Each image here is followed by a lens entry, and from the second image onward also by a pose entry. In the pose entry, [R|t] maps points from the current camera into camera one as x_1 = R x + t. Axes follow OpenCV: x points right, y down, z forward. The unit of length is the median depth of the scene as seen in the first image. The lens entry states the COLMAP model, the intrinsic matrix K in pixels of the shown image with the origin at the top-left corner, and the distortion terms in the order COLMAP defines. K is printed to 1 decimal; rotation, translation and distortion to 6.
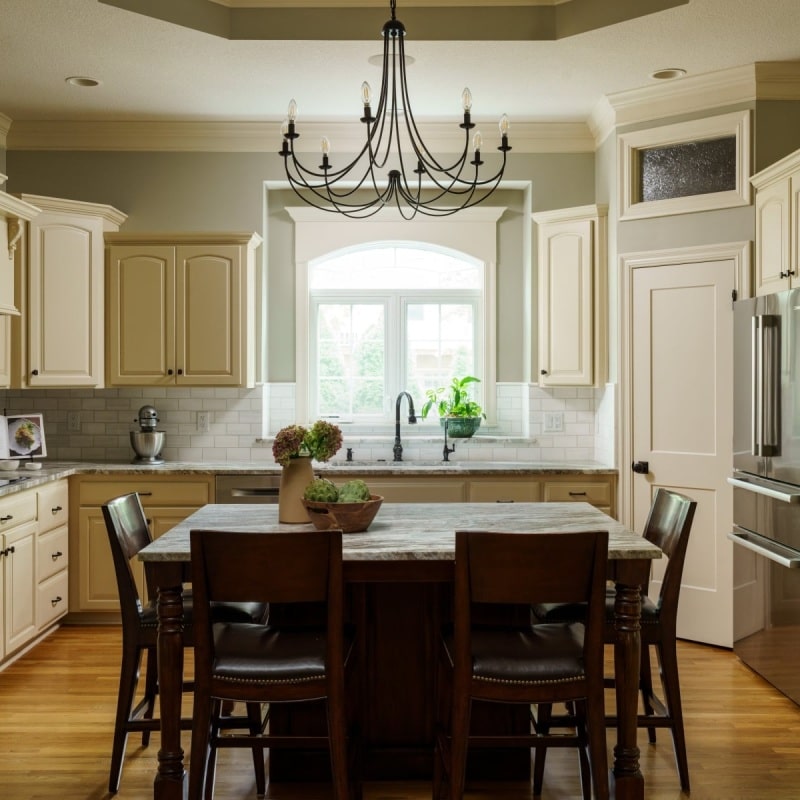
lens RADIAL K [[1024.0, 0, 399.0], [0, 1024.0, 397.7], [0, 0, 1]] dist [0.005439, 0.000000]
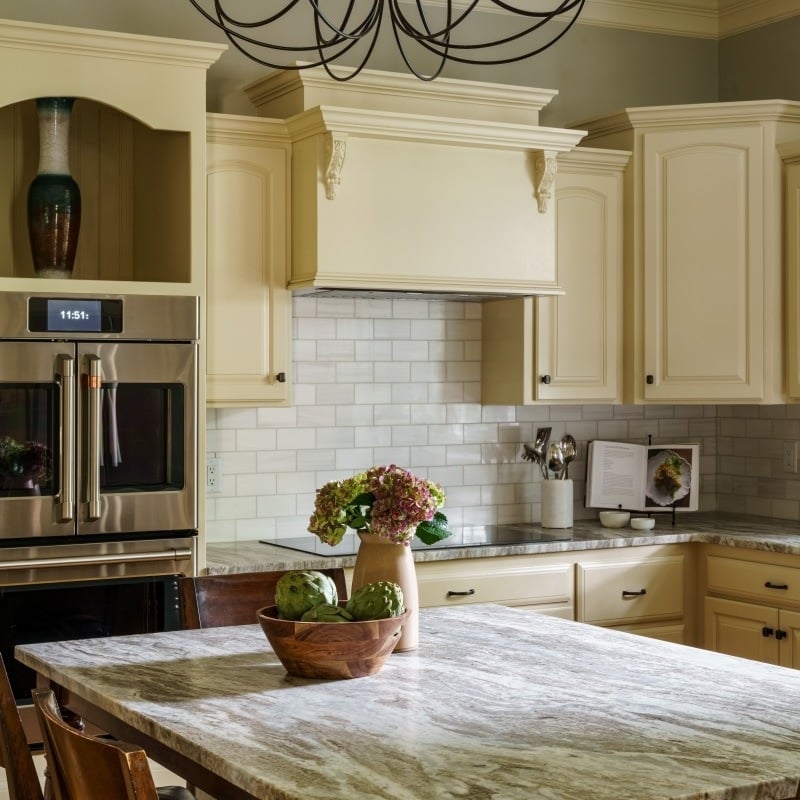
lens RADIAL K [[1575.0, 0, 400.2], [0, 1575.0, 398.8], [0, 0, 1]] dist [0.035387, 0.000000]
pose [[0.478550, 0.002686, -0.878056, 0.434943], [-0.015532, 0.999865, -0.005406, -0.004290], [0.877923, 0.016225, 0.478527, 0.374701]]
